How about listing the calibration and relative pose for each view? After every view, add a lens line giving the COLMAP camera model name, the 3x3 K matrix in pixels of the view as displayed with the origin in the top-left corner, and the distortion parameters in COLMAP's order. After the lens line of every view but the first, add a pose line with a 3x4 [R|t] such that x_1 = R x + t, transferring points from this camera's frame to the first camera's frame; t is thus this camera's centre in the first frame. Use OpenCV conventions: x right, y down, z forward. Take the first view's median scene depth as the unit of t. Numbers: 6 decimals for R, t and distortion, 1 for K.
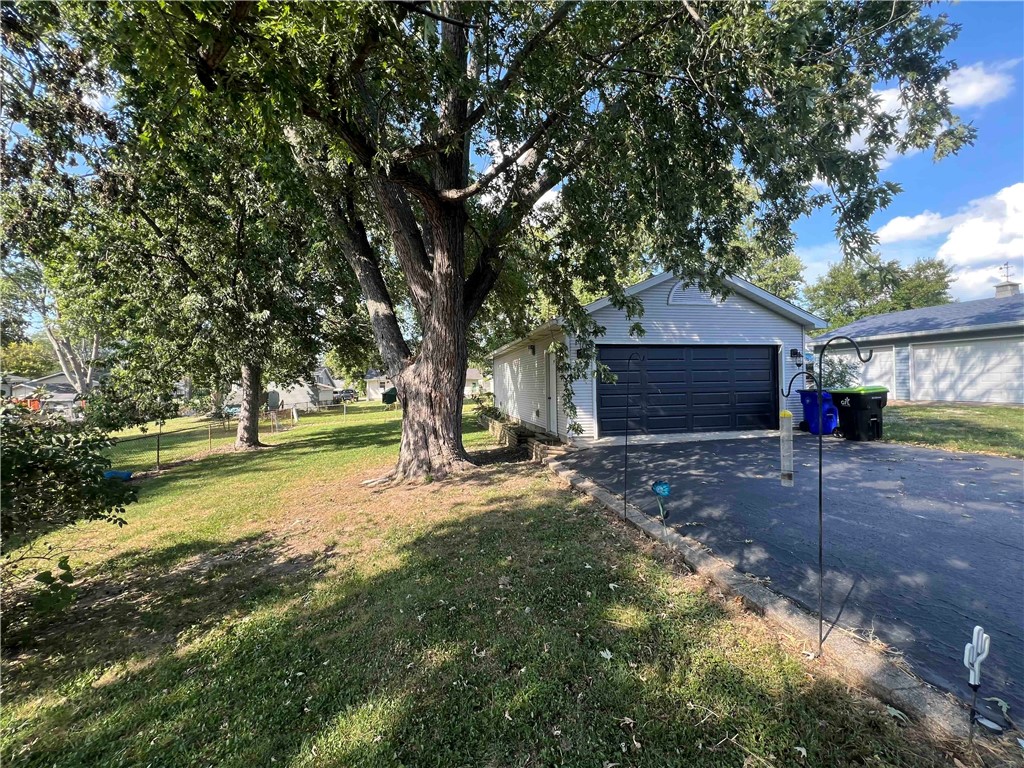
lens RADIAL K [[412.4, 0, 512.0], [0, 412.4, 384.0], [0, 0, 1]] dist [-0.000012, -0.000093]
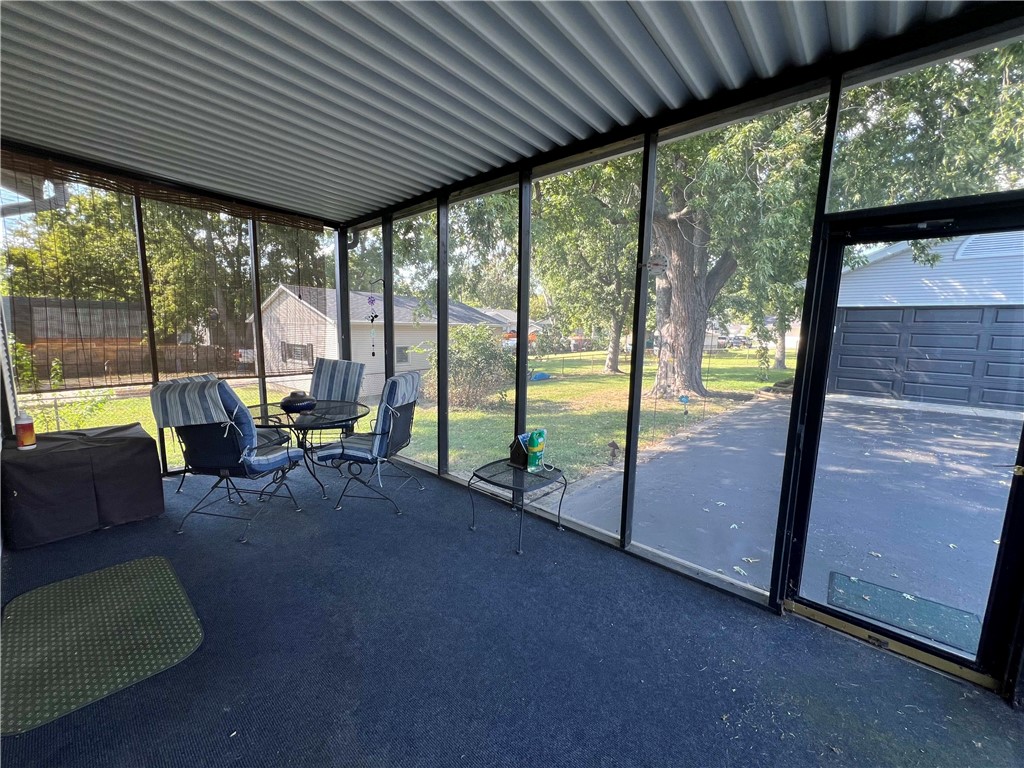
lens RADIAL K [[412.4, 0, 512.0], [0, 412.4, 384.0], [0, 0, 1]] dist [-0.000012, -0.000093]
pose [[0.593517, 0.138784, -0.792765, 0.557382], [-0.030601, 0.988199, 0.150087, -0.032224], [0.804240, -0.064820, 0.590760, -0.310519]]
